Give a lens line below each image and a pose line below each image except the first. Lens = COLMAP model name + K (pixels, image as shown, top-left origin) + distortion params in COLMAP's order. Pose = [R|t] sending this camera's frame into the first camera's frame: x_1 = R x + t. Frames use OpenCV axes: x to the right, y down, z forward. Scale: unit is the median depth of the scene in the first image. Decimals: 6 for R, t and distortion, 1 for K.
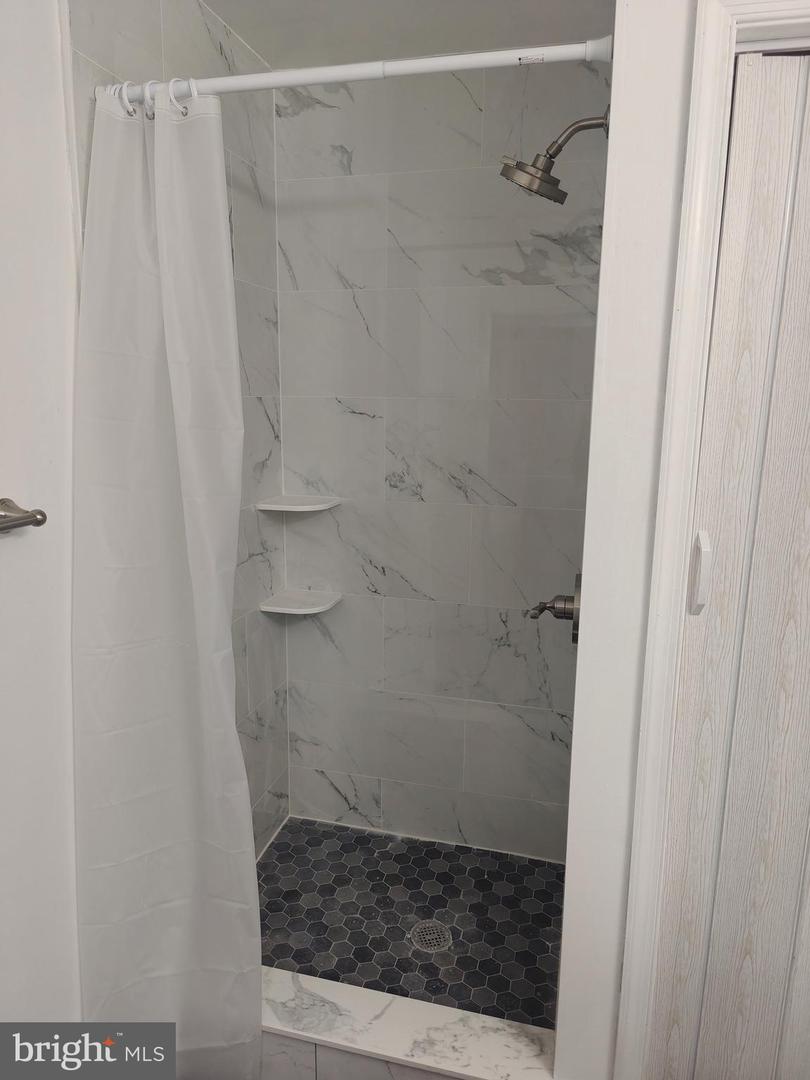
lens RADIAL K [[752.5, 0, 403.8], [0, 752.5, 536.1], [0, 0, 1]] dist [0.076326, -0.056725]
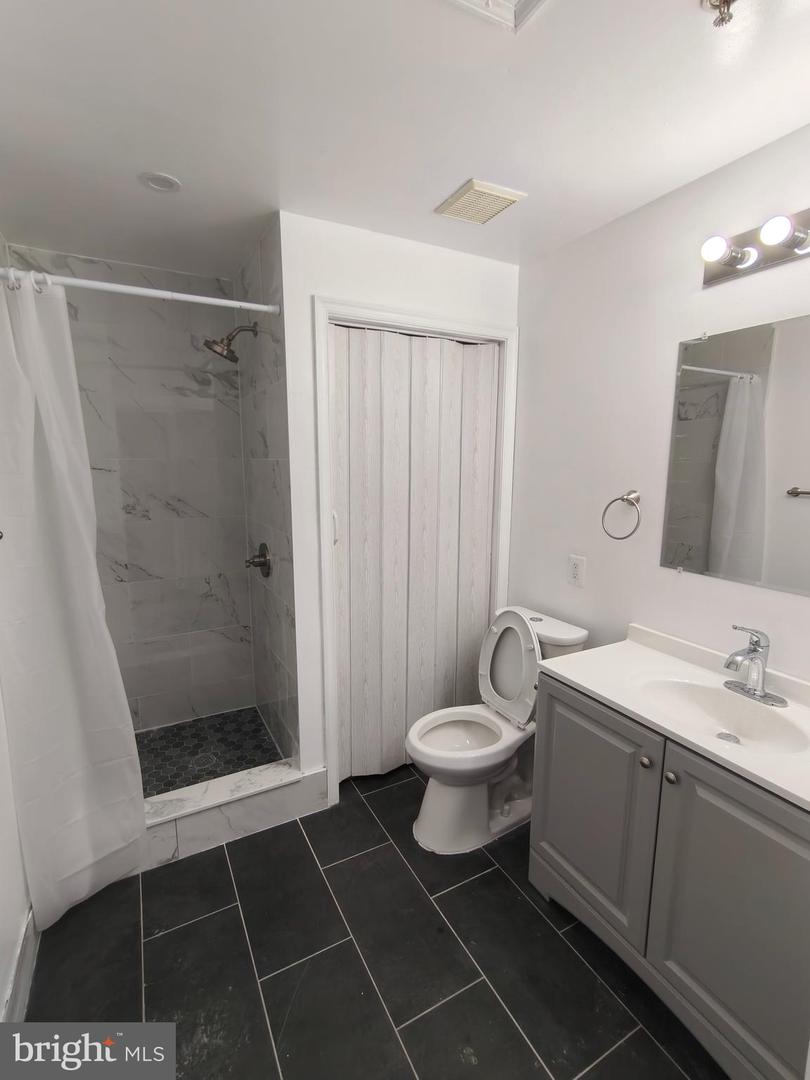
lens RADIAL K [[499.5, 0, 405.0], [0, 499.5, 540.0], [0, 0, 1]] dist [-0.000231, -0.000029]
pose [[0.723546, -0.127439, 0.678411, -0.345509], [0.144285, 0.989022, 0.031903, 0.046833], [-0.675029, 0.074801, 0.733990, -0.204110]]
